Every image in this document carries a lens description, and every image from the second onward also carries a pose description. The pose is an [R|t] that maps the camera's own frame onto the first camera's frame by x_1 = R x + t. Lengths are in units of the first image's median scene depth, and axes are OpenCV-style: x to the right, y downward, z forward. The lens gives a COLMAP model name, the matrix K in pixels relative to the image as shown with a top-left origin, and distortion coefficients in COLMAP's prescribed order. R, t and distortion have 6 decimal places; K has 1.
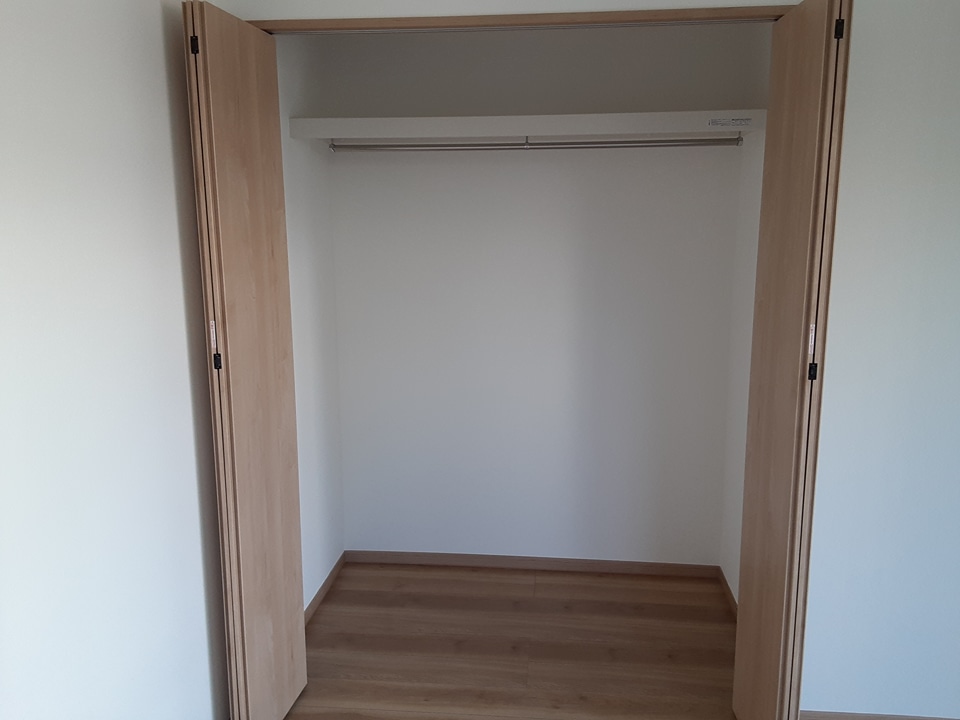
lens RADIAL K [[774.2, 0, 486.4], [0, 774.2, 358.4], [0, 0, 1]] dist [0.123104, -0.171559]
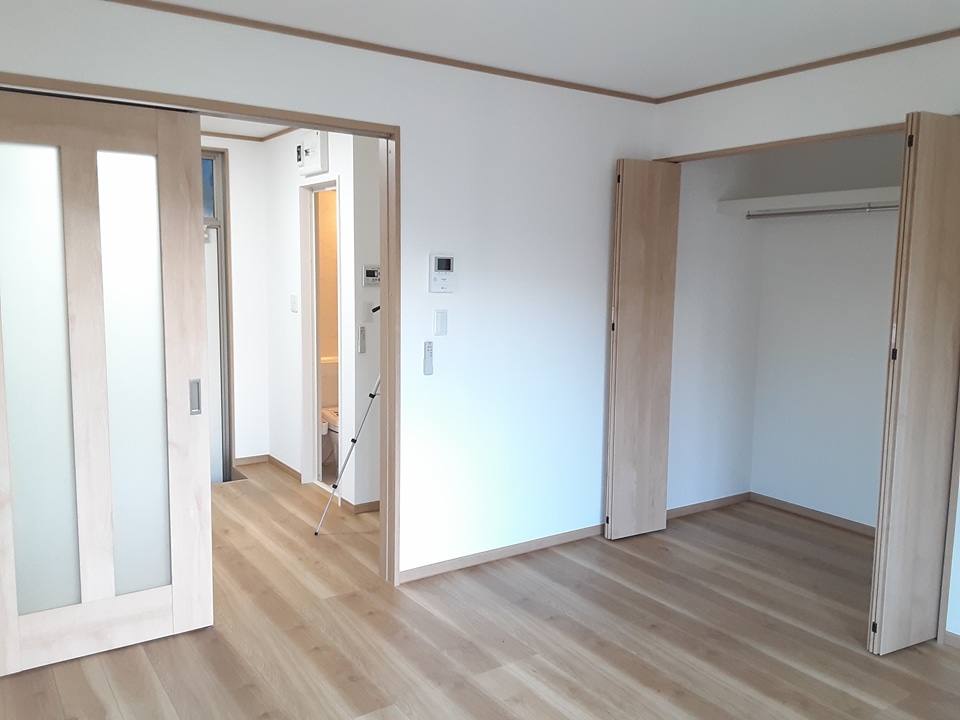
lens RADIAL K [[774.2, 0, 486.4], [0, 774.2, 358.4], [0, 0, 1]] dist [0.123104, -0.171559]
pose [[0.637035, 0.100468, -0.764260, 0.806511], [-0.155593, 0.987821, 0.000165, 0.110040], [0.754969, 0.118808, 0.644909, -0.444957]]
